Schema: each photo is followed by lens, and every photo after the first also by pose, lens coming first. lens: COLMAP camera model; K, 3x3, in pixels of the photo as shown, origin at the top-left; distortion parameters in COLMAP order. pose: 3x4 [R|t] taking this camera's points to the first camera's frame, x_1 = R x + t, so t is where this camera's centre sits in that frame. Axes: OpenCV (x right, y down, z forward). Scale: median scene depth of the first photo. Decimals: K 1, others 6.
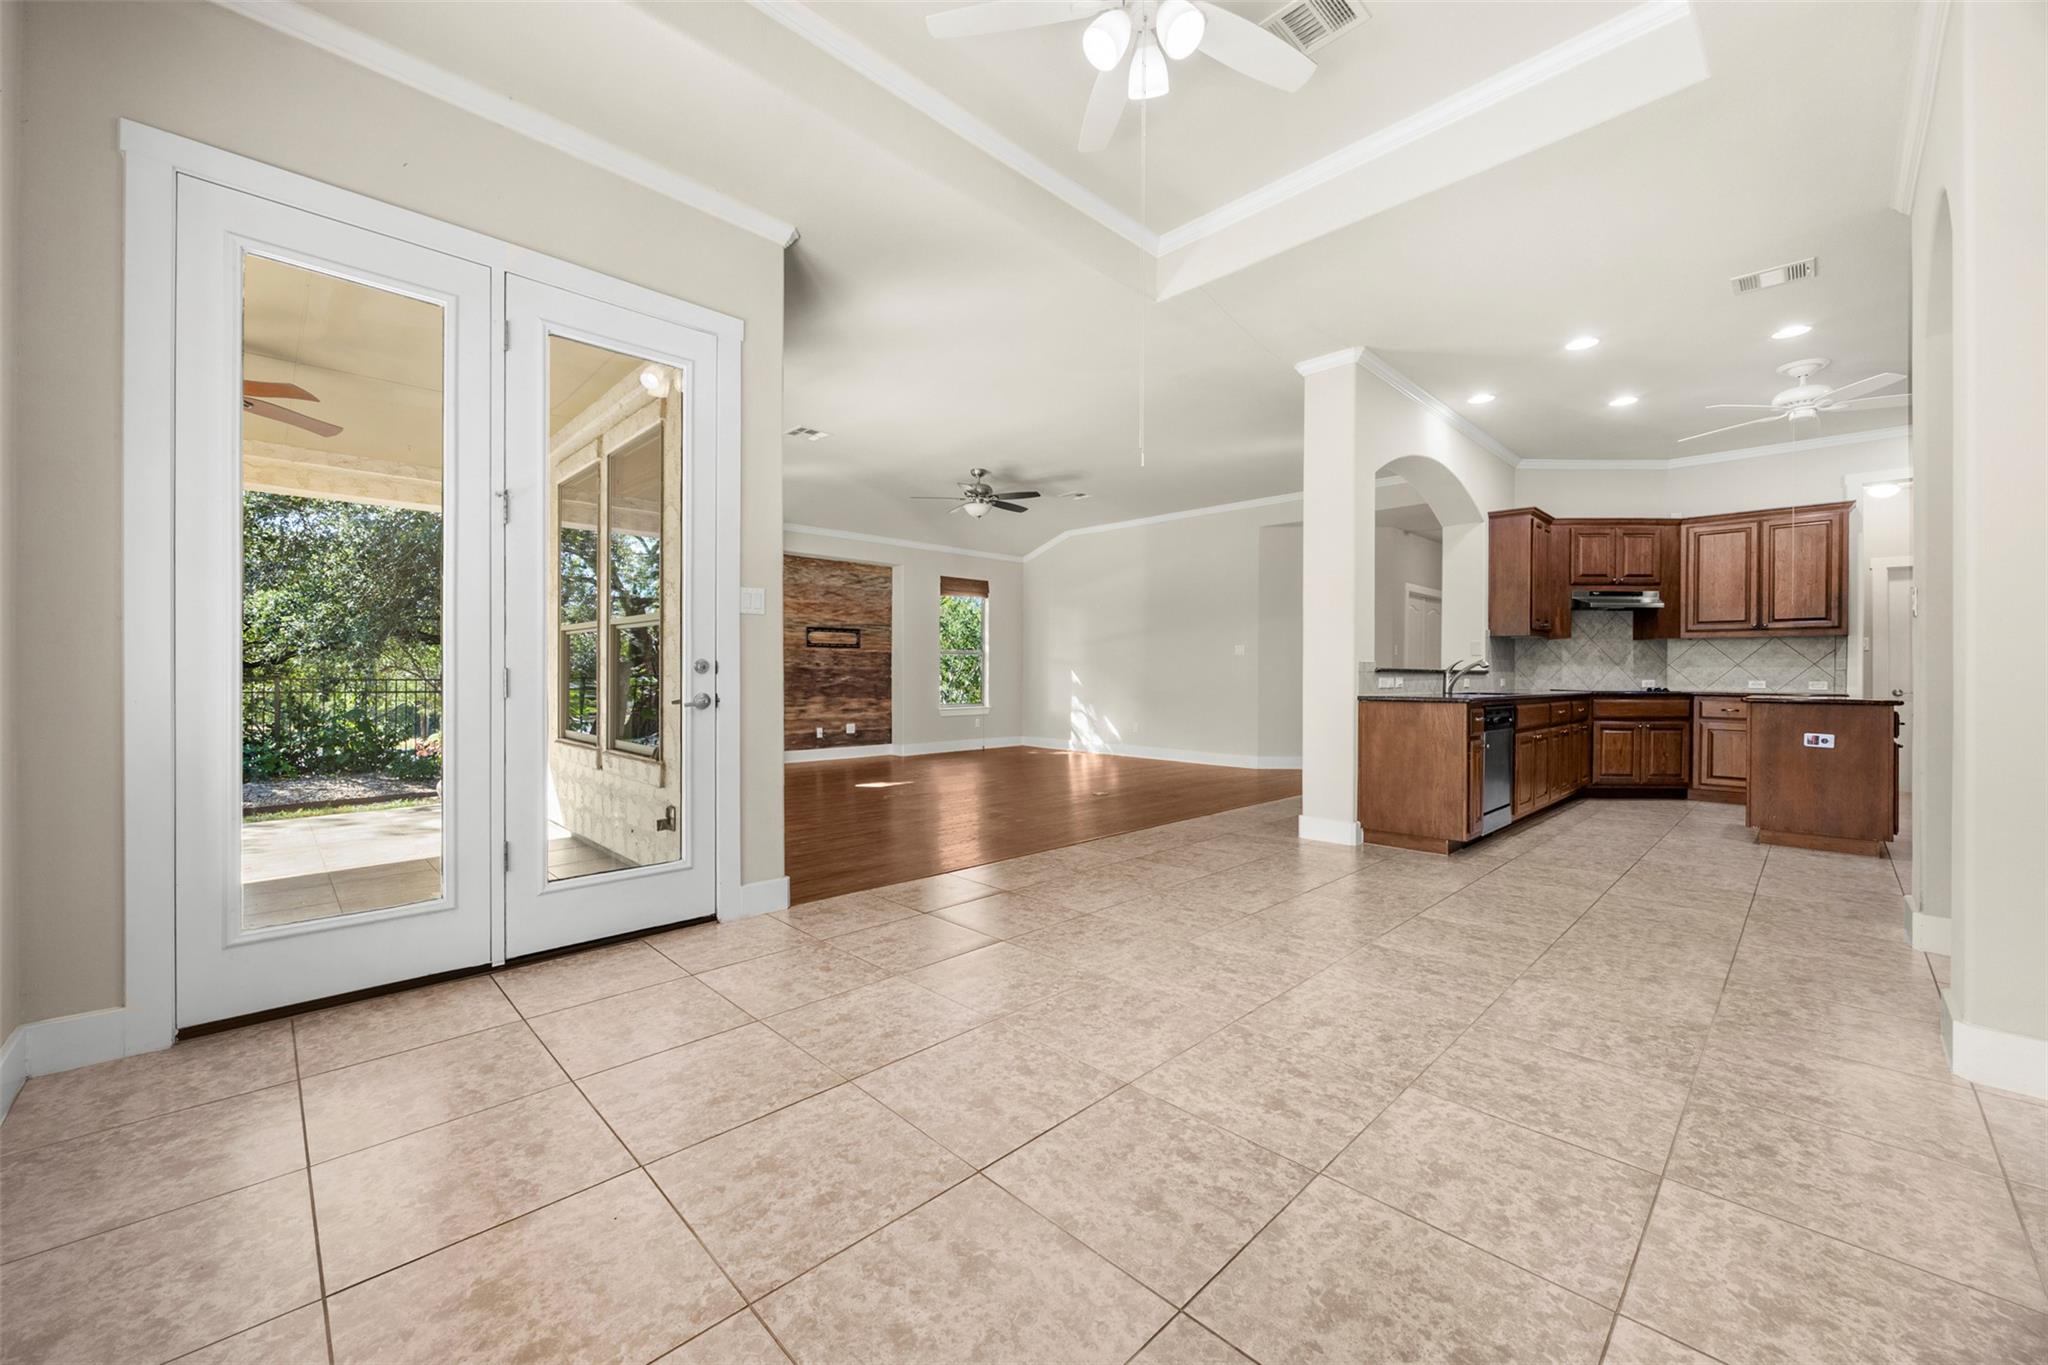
lens RADIAL K [[794.8, 0, 1021.3], [0, 794.8, 680.0], [0, 0, 1]] dist [-0.001235, 0.000773]
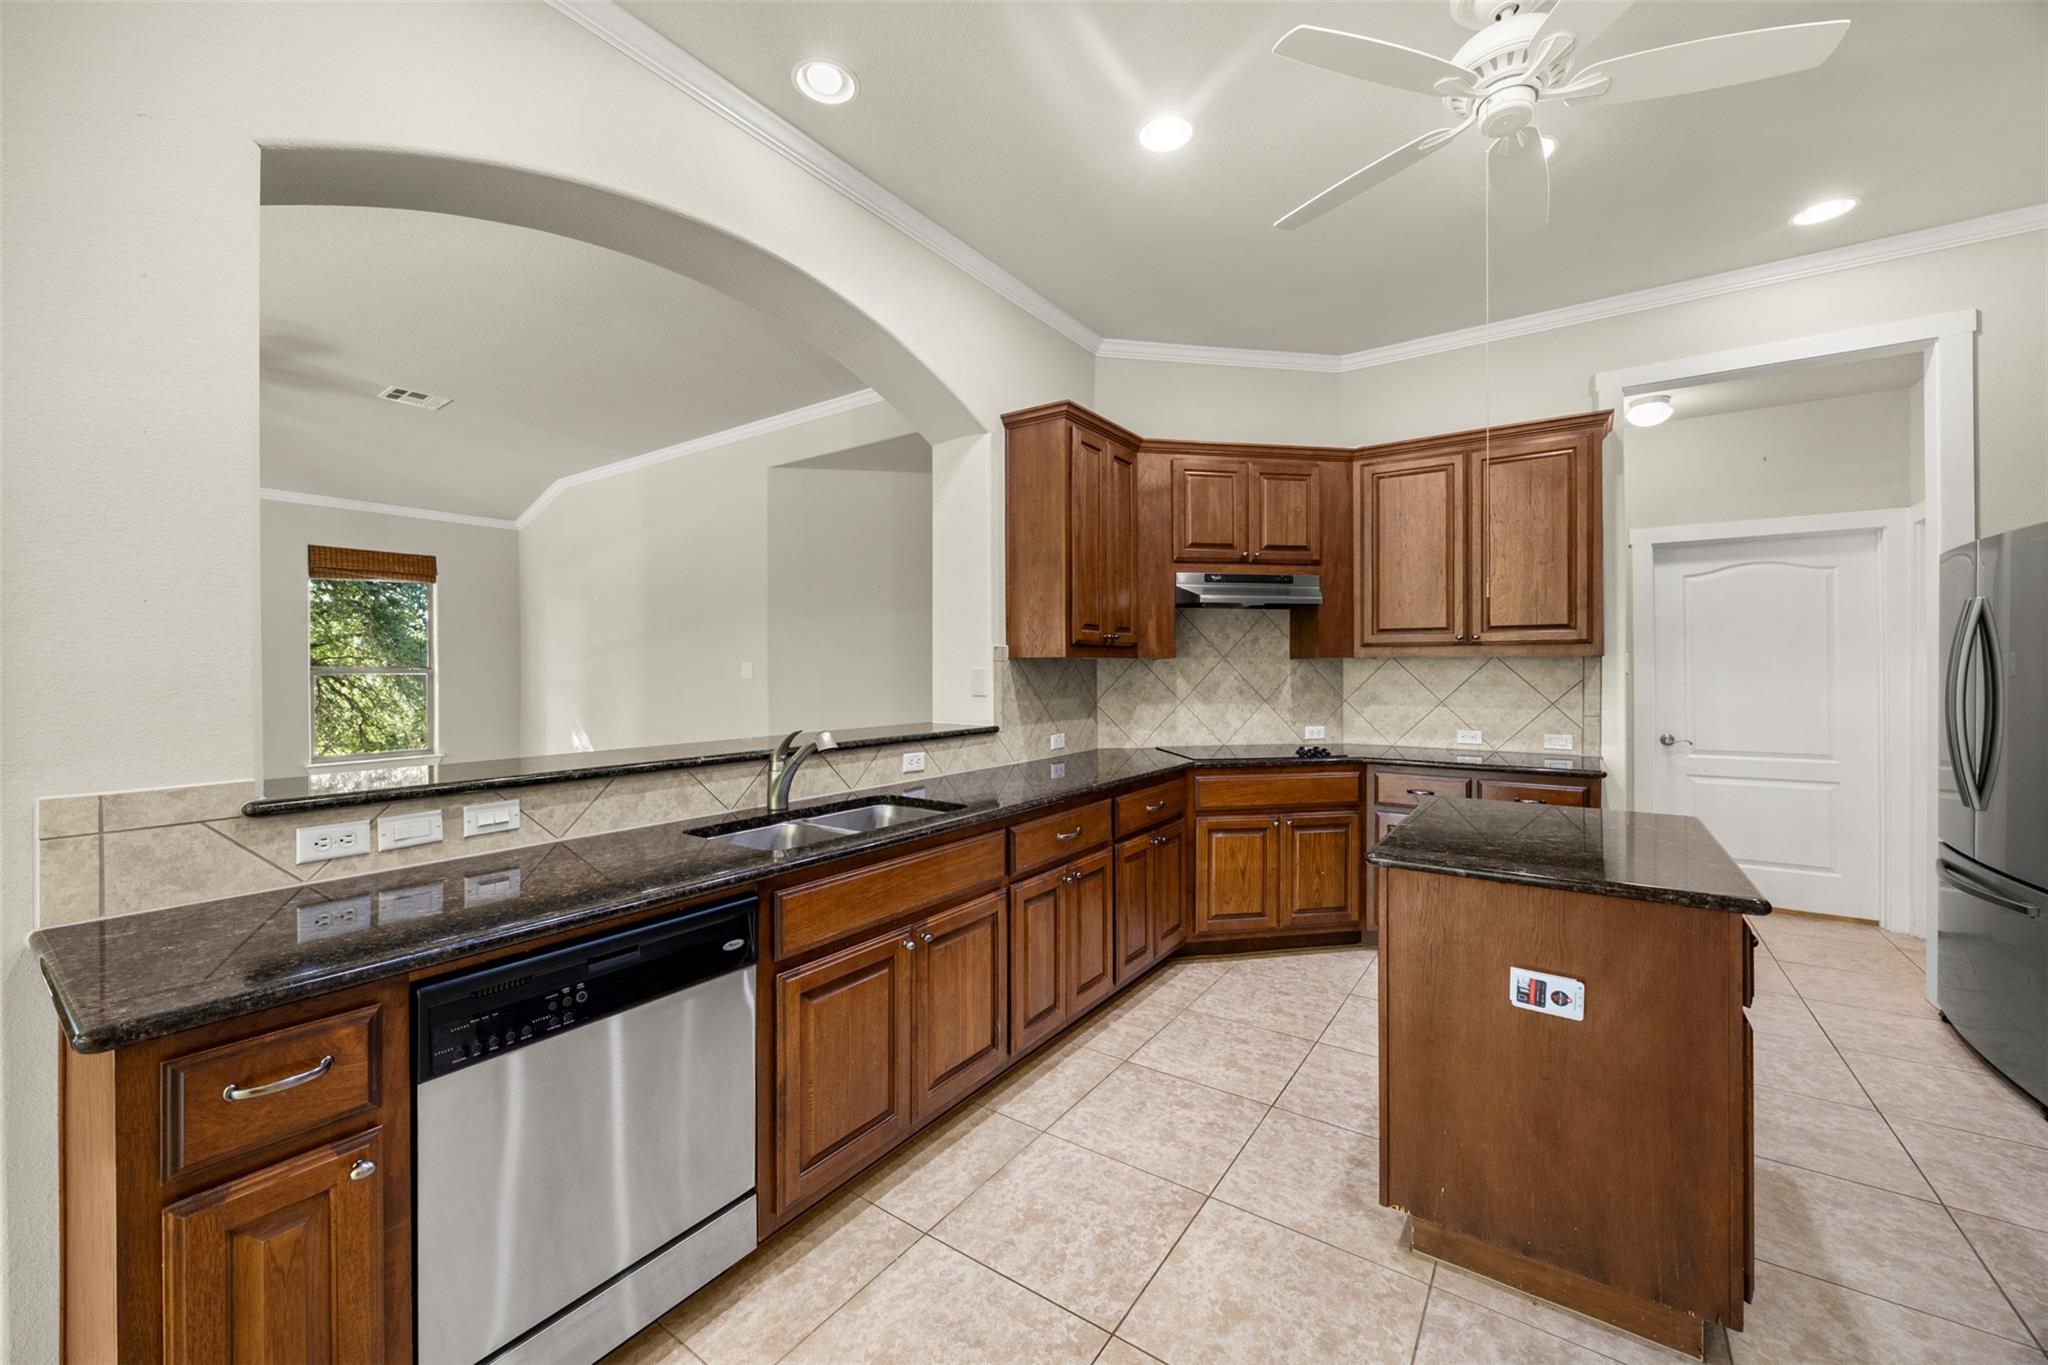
lens RADIAL K [[794.8, 0, 1023.3], [0, 794.8, 677.3], [0, 0, 1]] dist [-0.001235, 0.000773]
pose [[0.983052, -0.010176, 0.183042, 0.503475], [0.009879, 0.999948, 0.002535, -0.043499], [-0.183058, -0.000684, 0.983102, 0.491901]]
